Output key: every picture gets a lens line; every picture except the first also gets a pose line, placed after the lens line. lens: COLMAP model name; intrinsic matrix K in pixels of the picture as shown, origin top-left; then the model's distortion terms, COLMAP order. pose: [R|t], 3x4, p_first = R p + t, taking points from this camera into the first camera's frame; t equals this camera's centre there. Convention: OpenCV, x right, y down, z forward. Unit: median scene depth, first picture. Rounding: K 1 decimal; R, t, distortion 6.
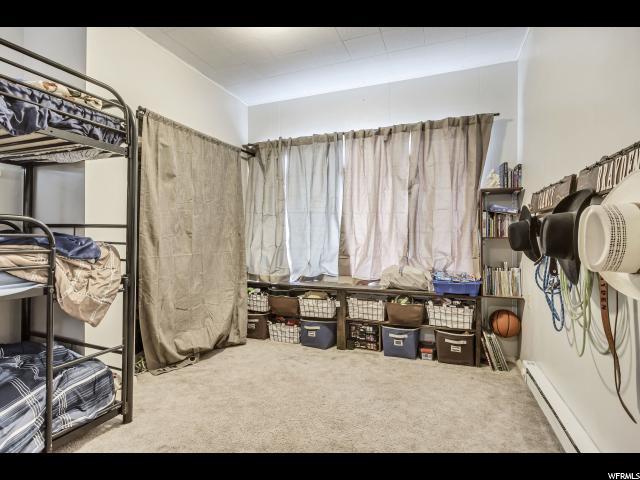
lens RADIAL K [[330.9, 0, 320.4], [0, 330.9, 238.8], [0, 0, 1]] dist [0.000566, -0.001220]
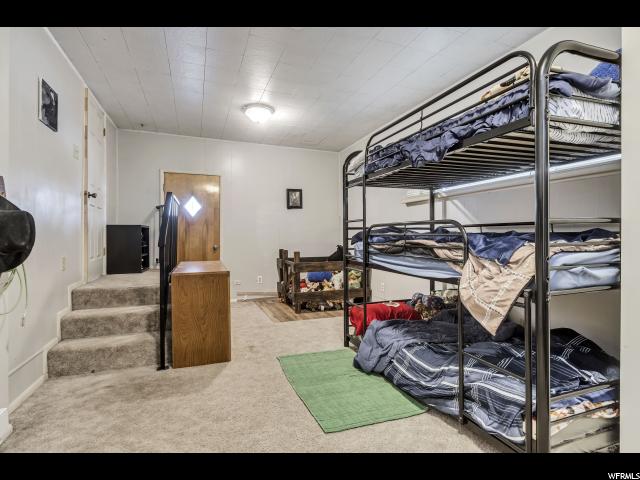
lens RADIAL K [[330.9, 0, 318.2], [0, 330.9, 238.3], [0, 0, 1]] dist [0.000566, -0.001220]
pose [[-0.756704, 0.004905, -0.653739, 0.283996], [0.005027, 0.999986, 0.001685, -0.003503], [0.653738, -0.002011, -0.756718, 1.404718]]
